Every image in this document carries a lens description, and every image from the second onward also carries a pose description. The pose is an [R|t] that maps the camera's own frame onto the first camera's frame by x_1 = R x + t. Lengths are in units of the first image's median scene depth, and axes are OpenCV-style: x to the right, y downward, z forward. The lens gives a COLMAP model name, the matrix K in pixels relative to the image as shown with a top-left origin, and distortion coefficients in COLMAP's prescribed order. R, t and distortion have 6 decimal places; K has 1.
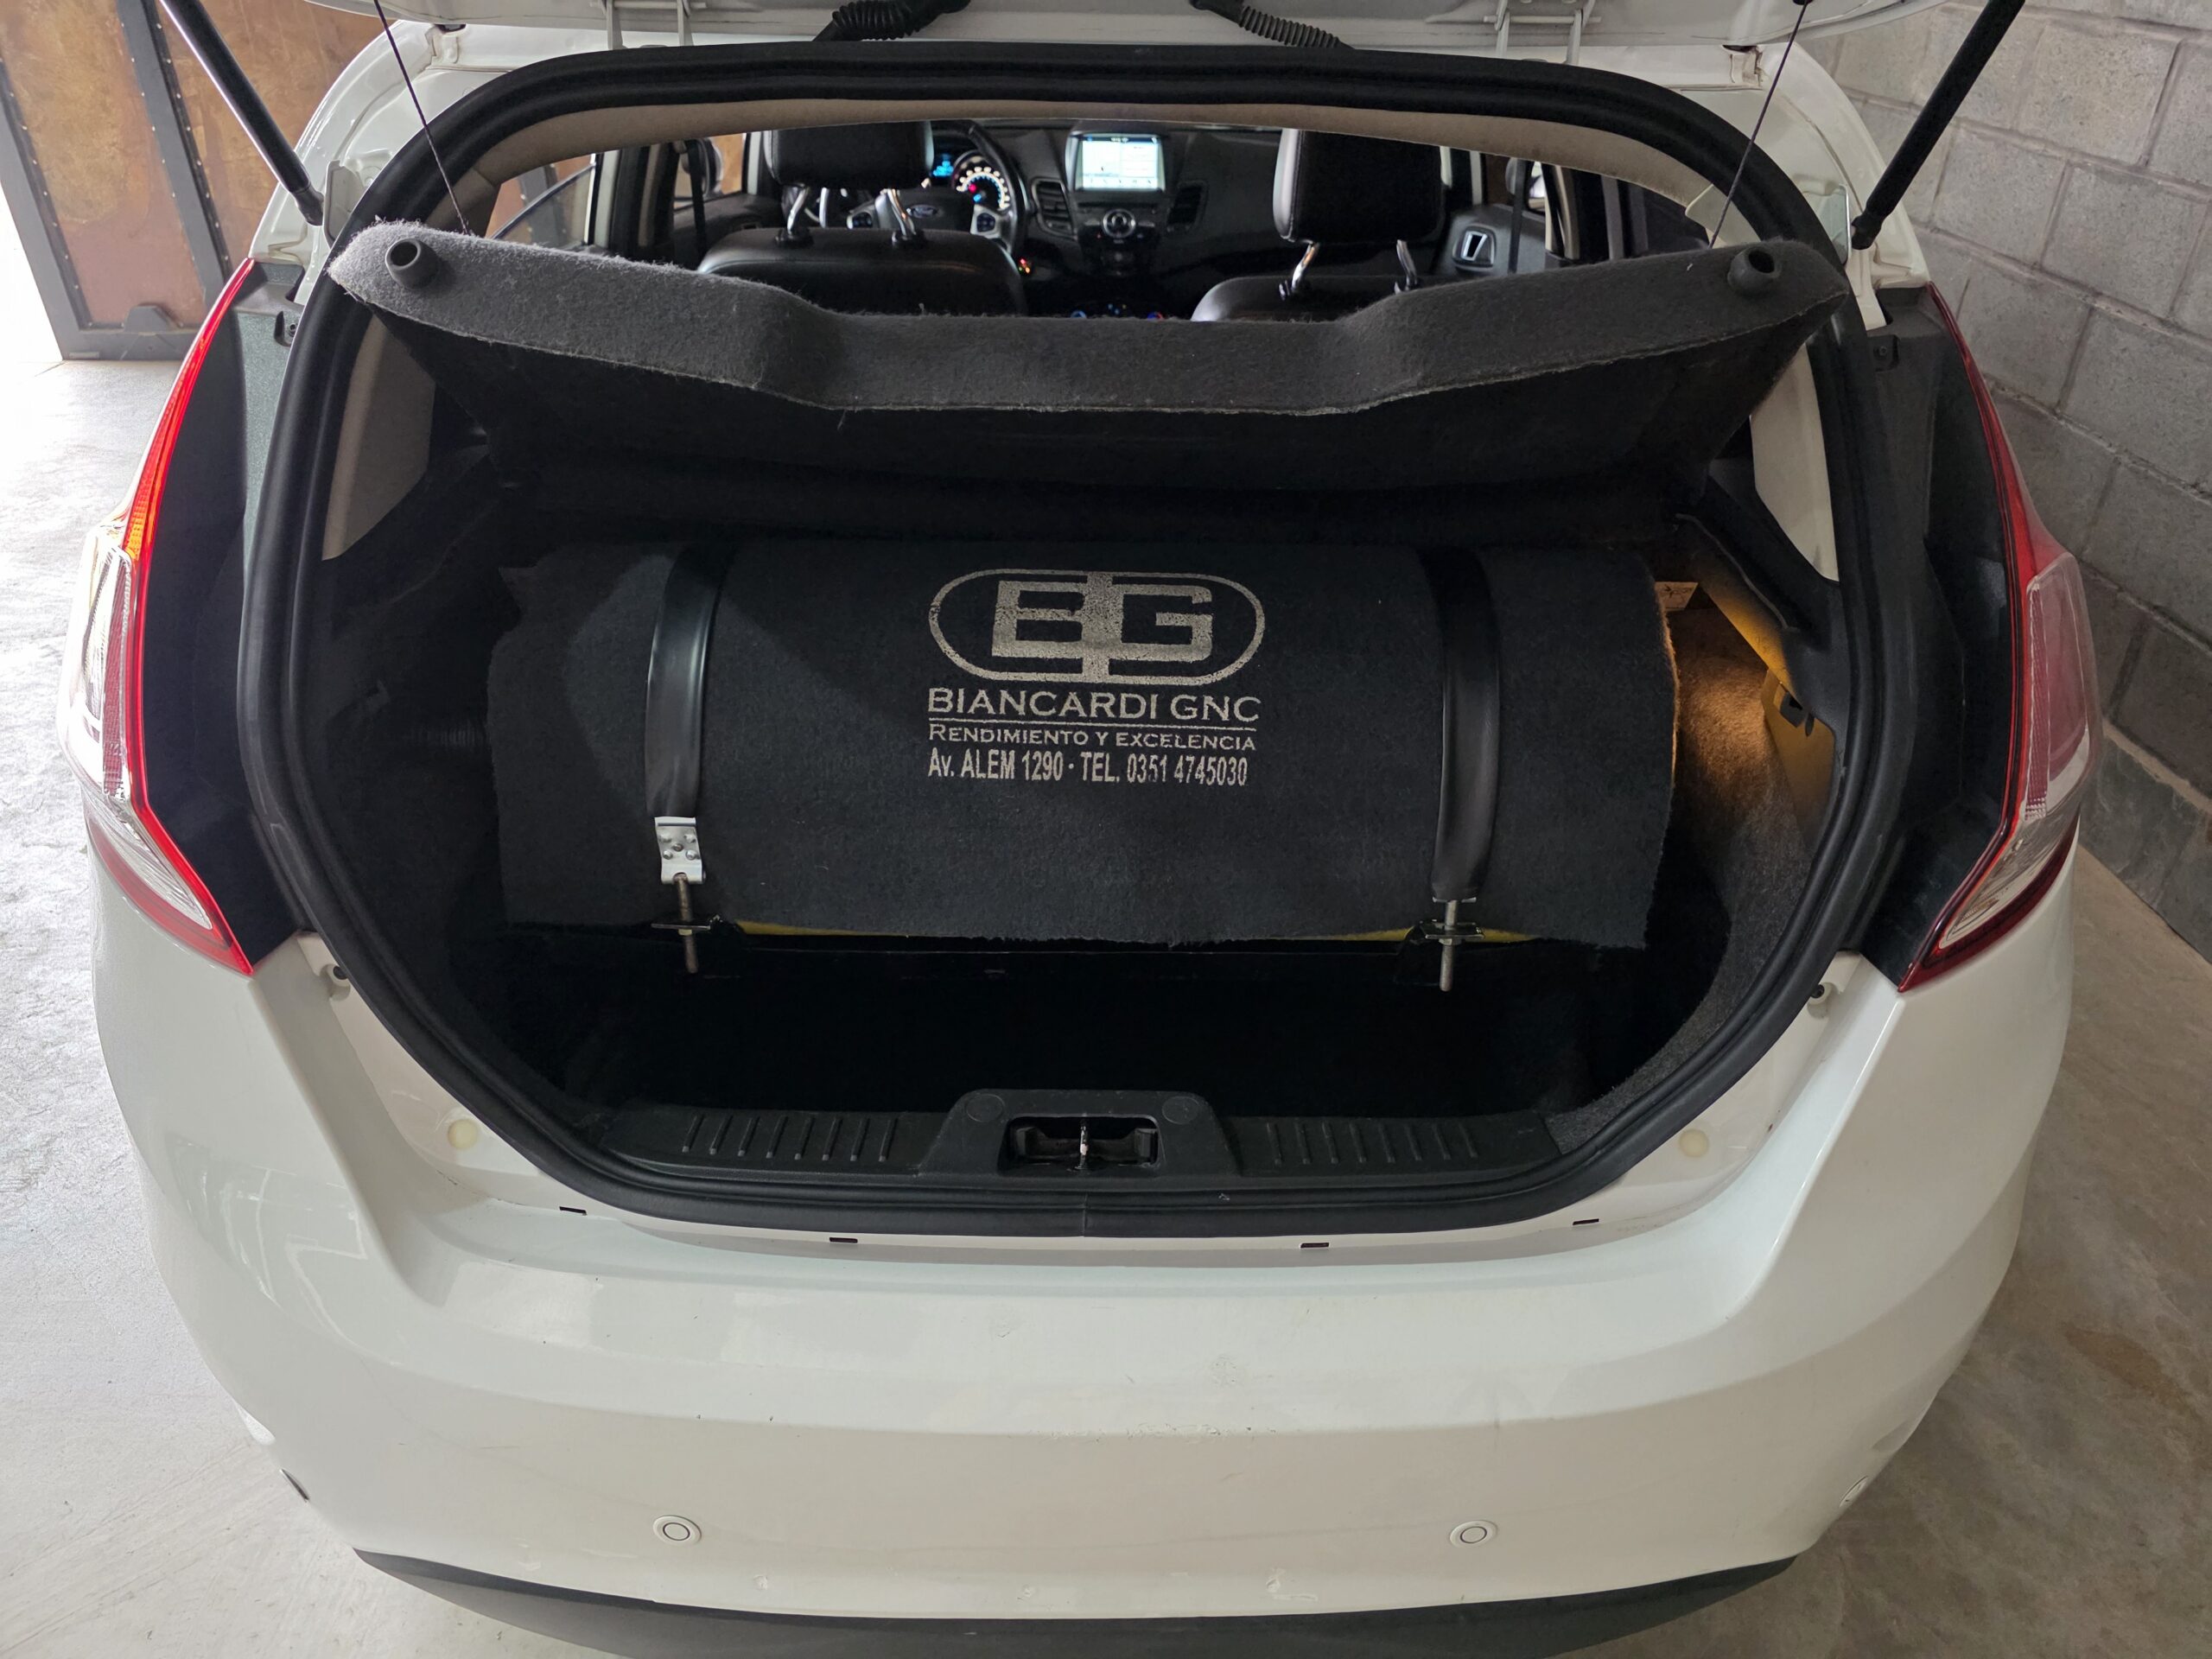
lens RADIAL K [[1498.2, 0, 1118.6], [0, 1498.2, 837.3], [0, 0, 1]] dist [0.033387, -0.030005]
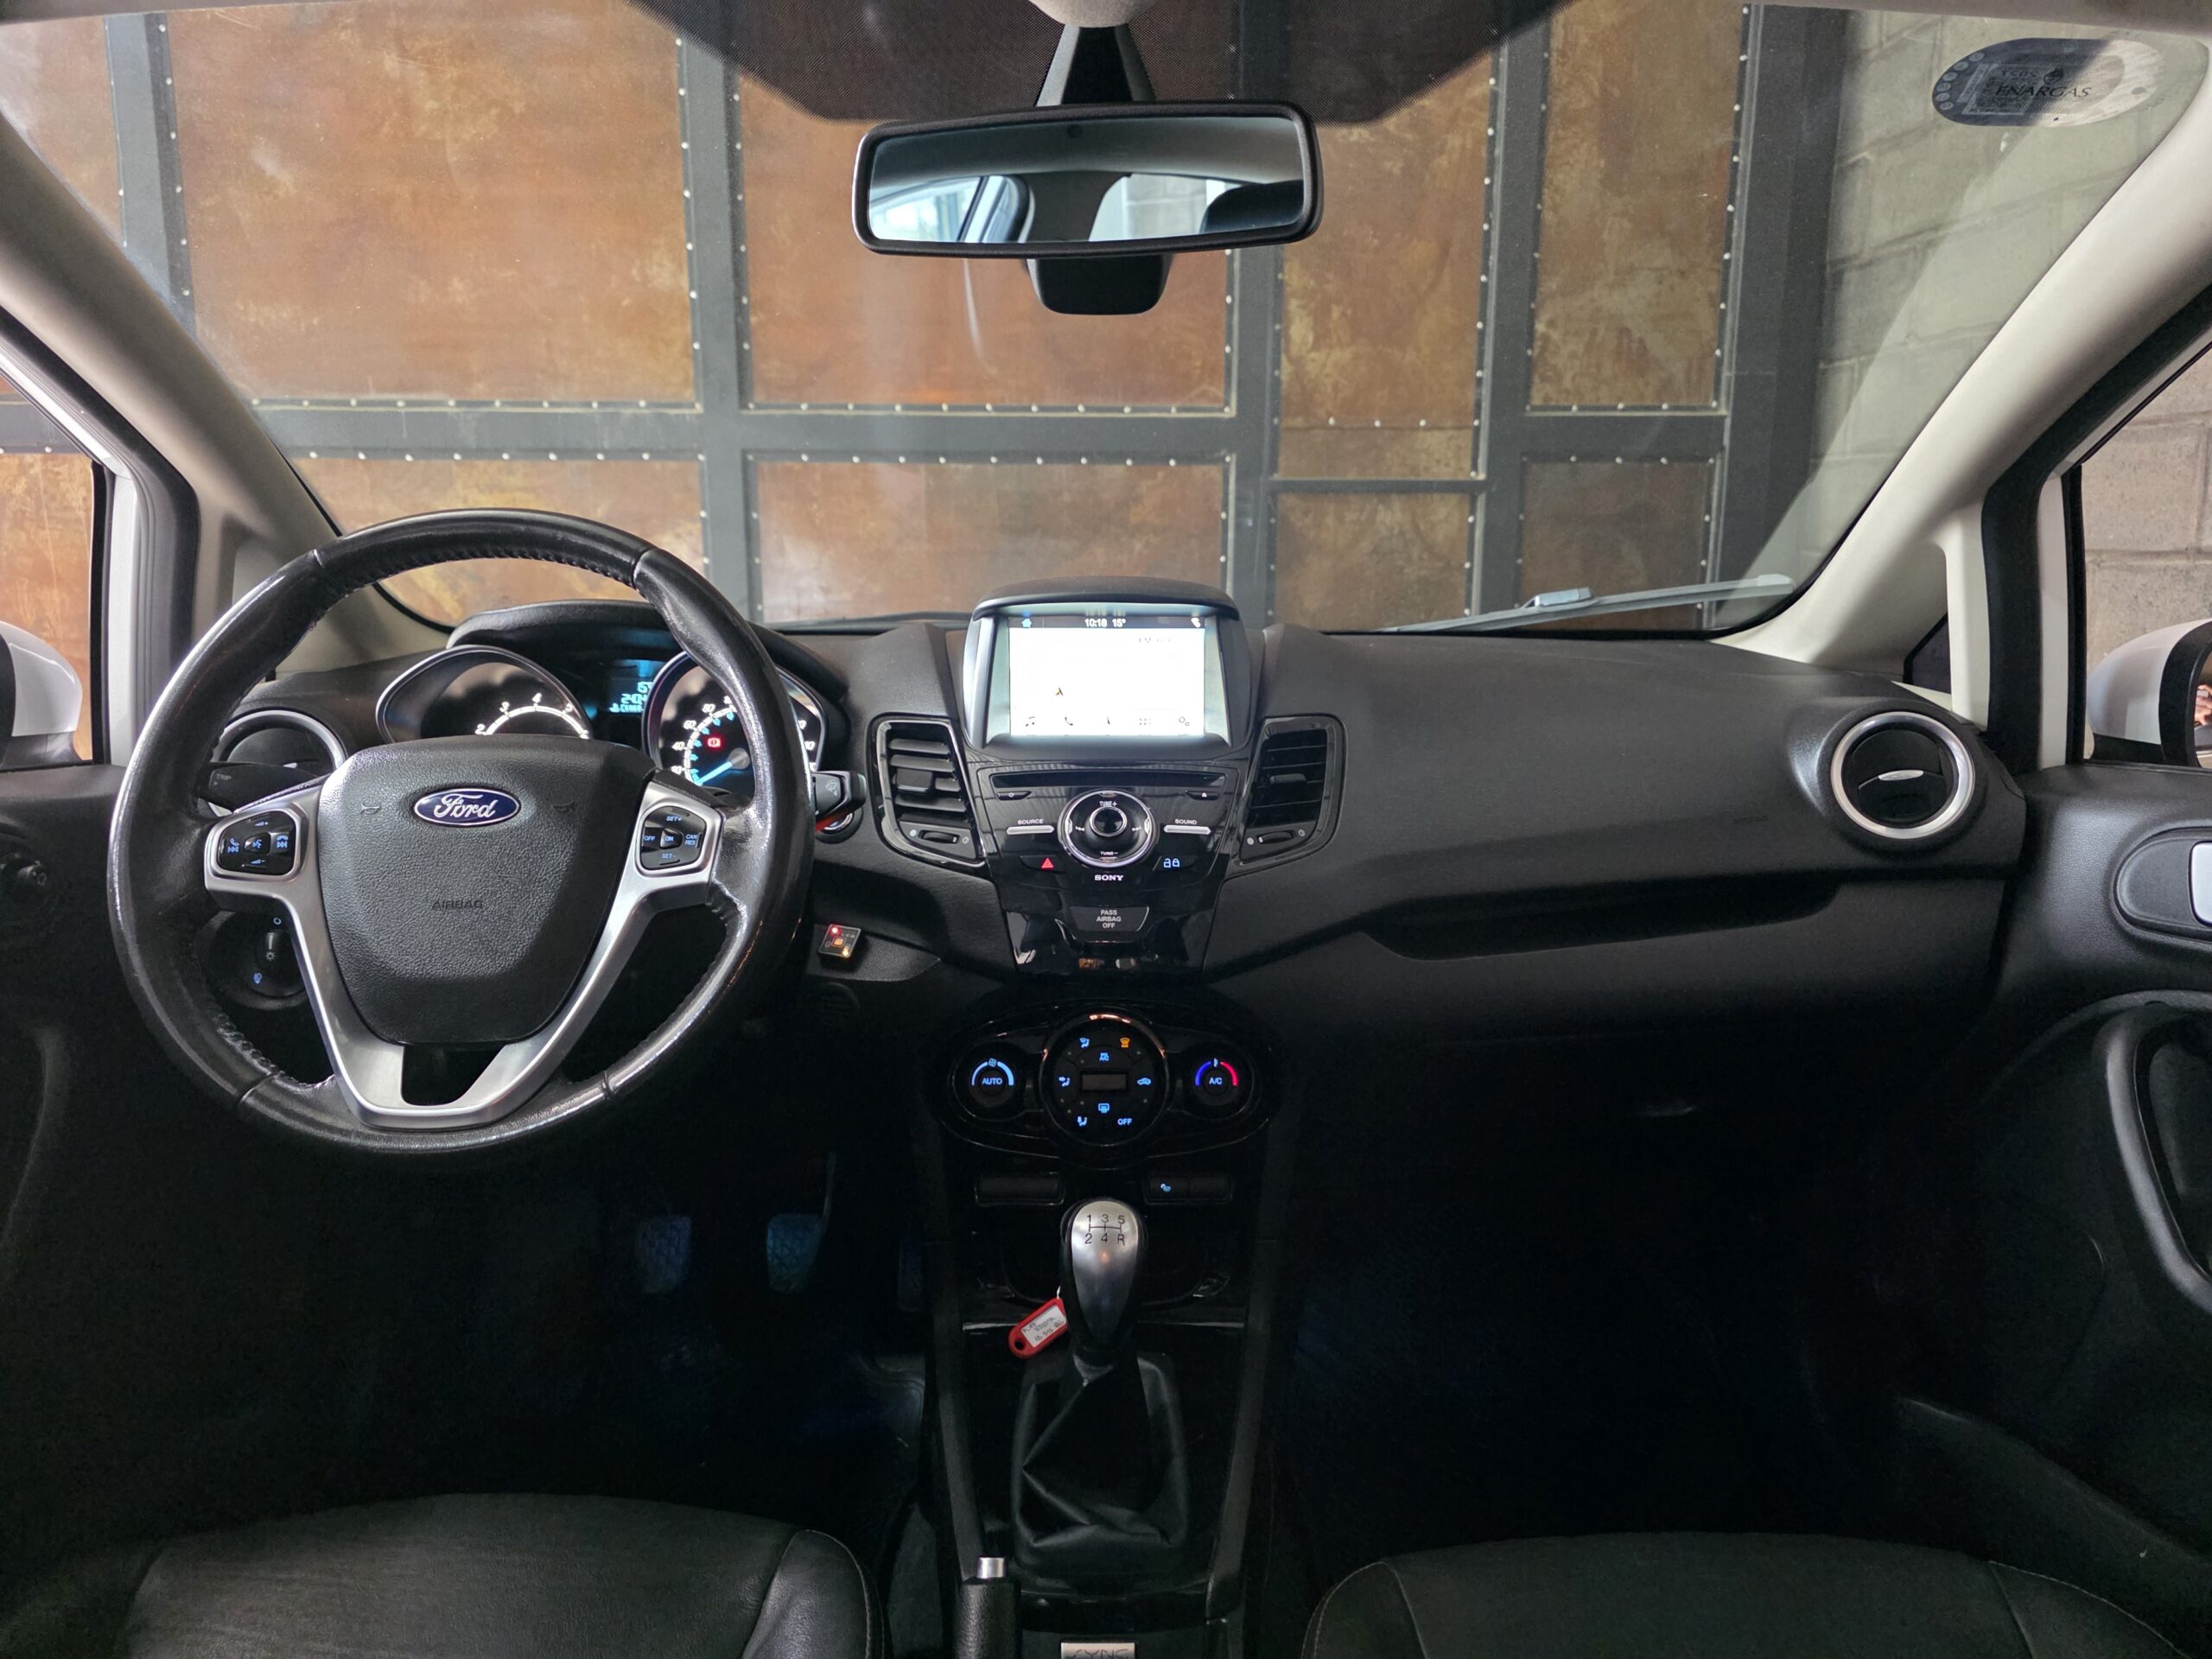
lens RADIAL K [[1509.5, 0, 1106.8], [0, 1509.5, 801.3], [0, 0, 1]] dist [0.084769, -0.103288]
pose [[0.999846, -0.010203, 0.014253, -0.004715], [0.014838, 0.925540, -0.378359, -0.285676], [-0.009331, 0.378513, 0.925549, 0.684818]]
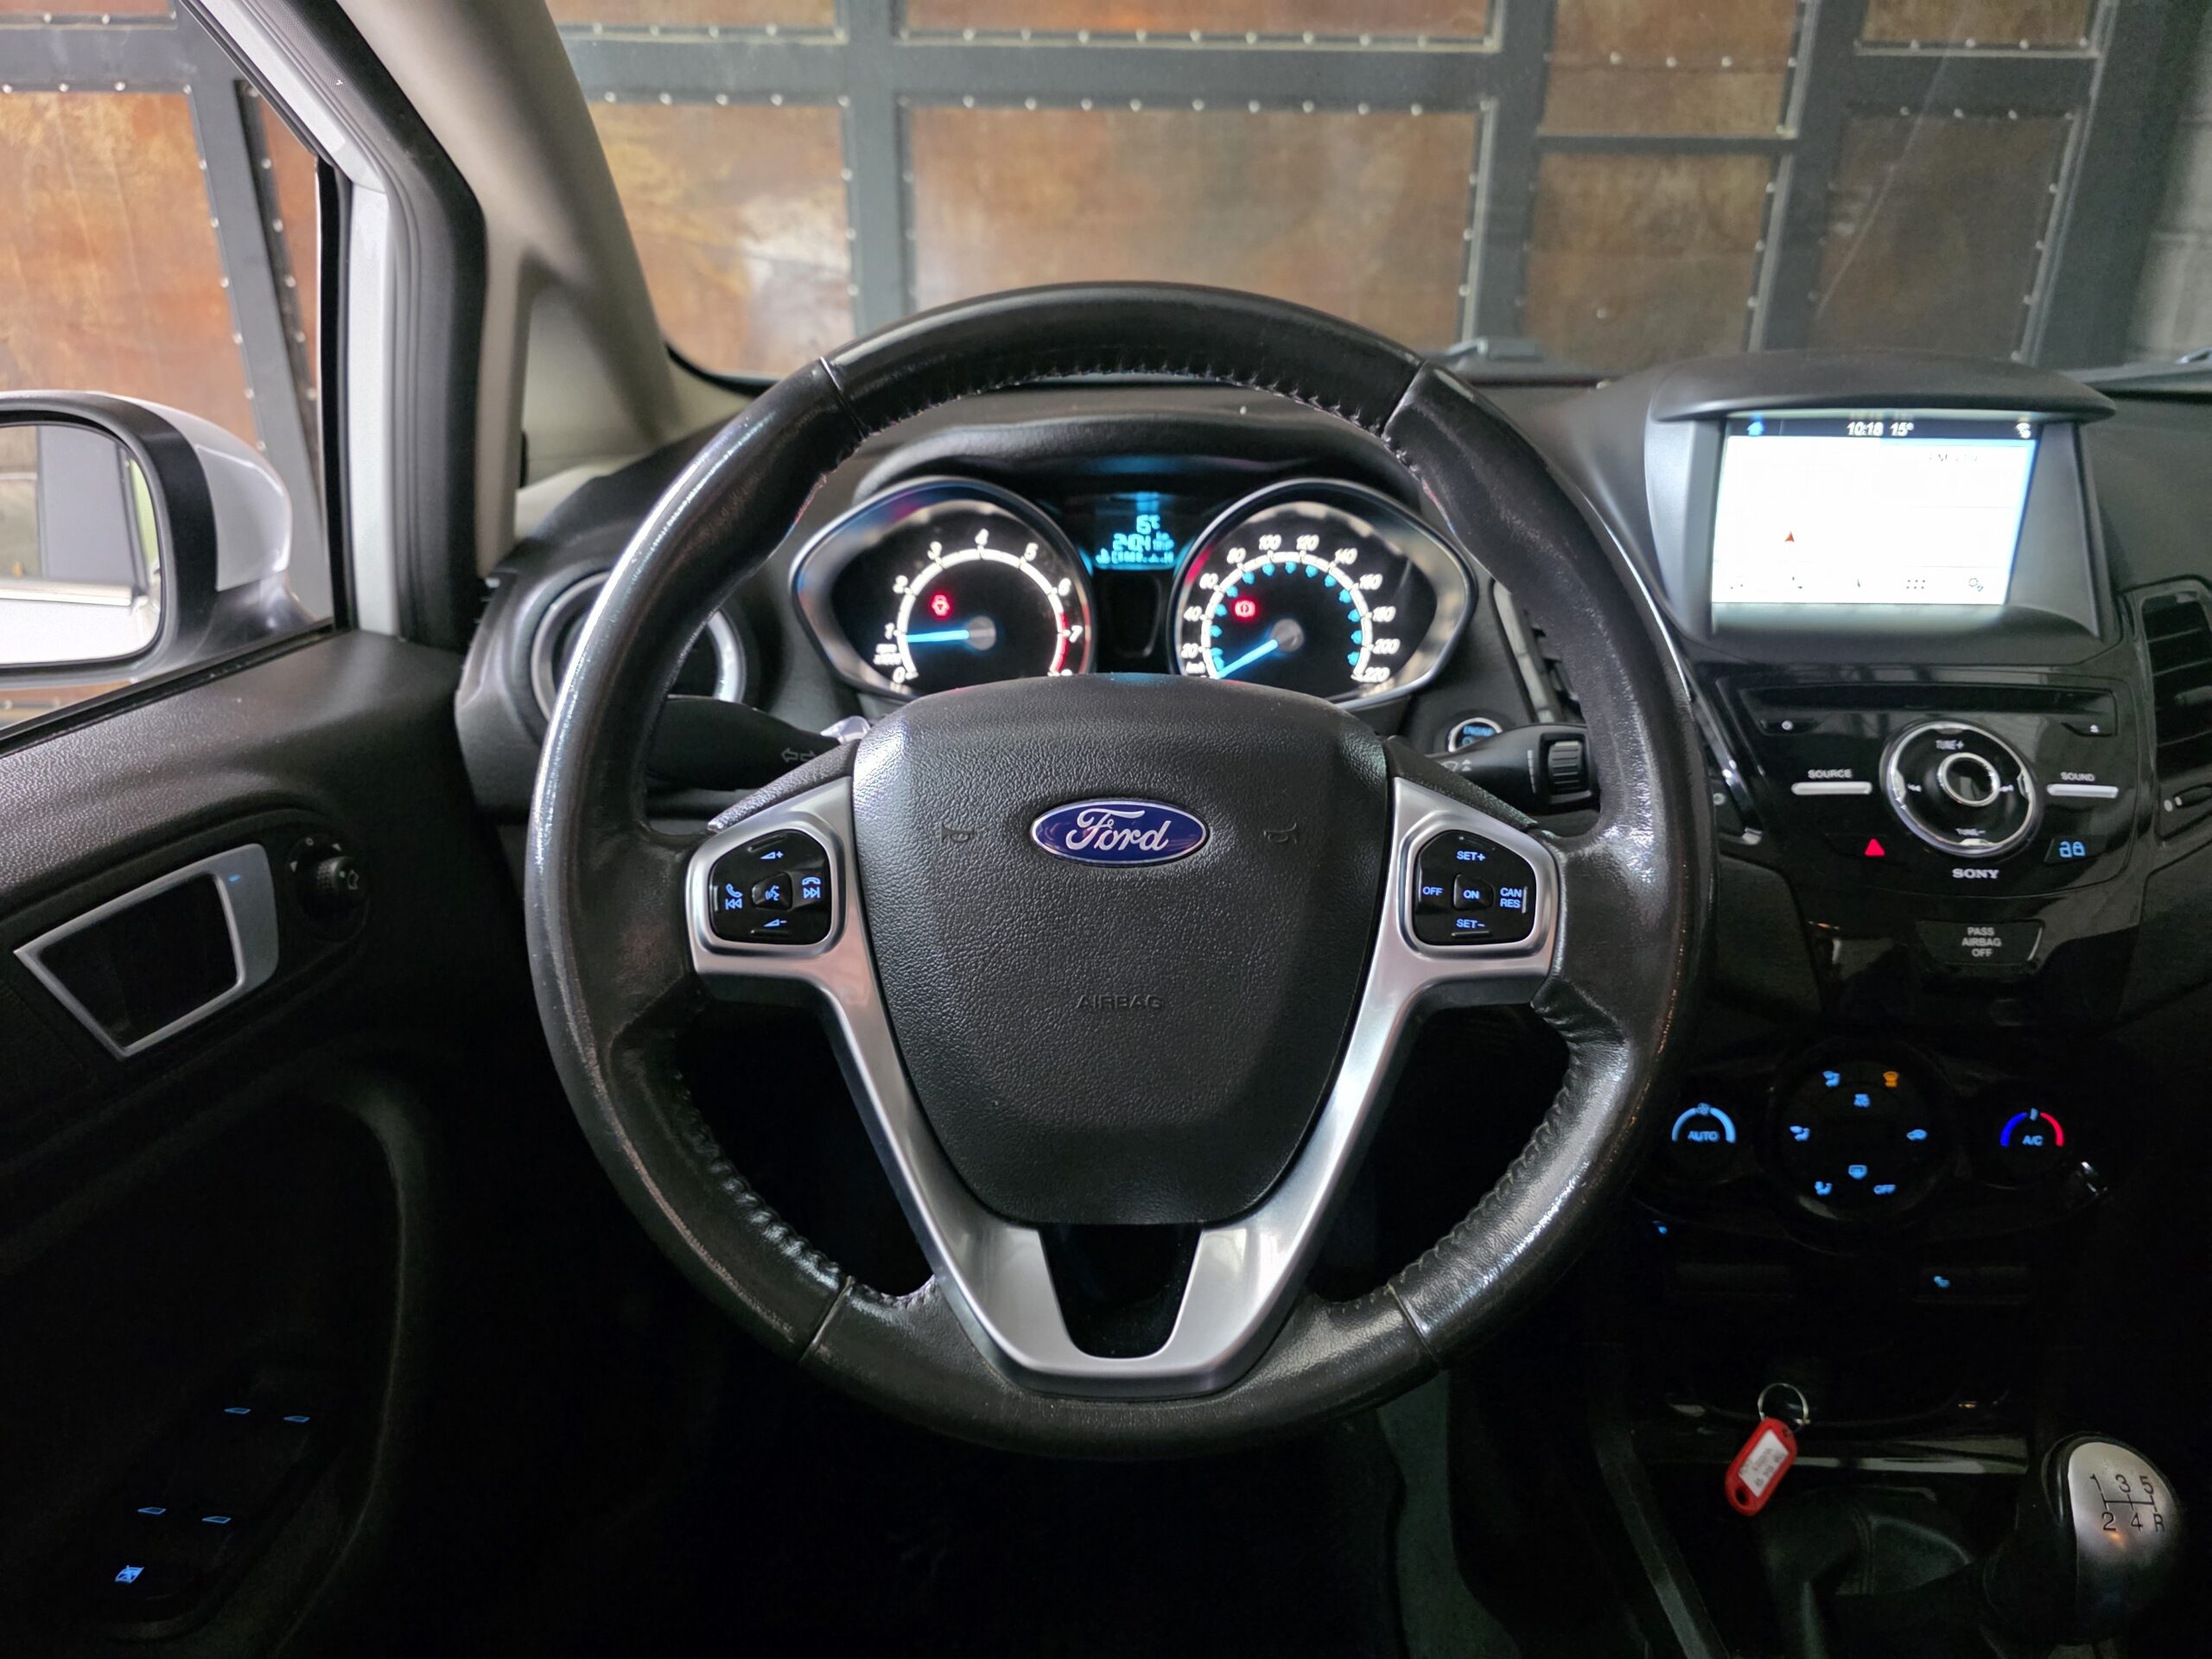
lens RADIAL K [[1524.6, 0, 1122.8], [0, 1524.6, 813.4], [0, 0, 1]] dist [0.050196, -0.053397]
pose [[0.999998, 0.000498, 0.001676, -0.122698], [-0.000207, 0.985589, -0.169155, -0.370447], [-0.001736, 0.169155, 0.985588, 0.789214]]
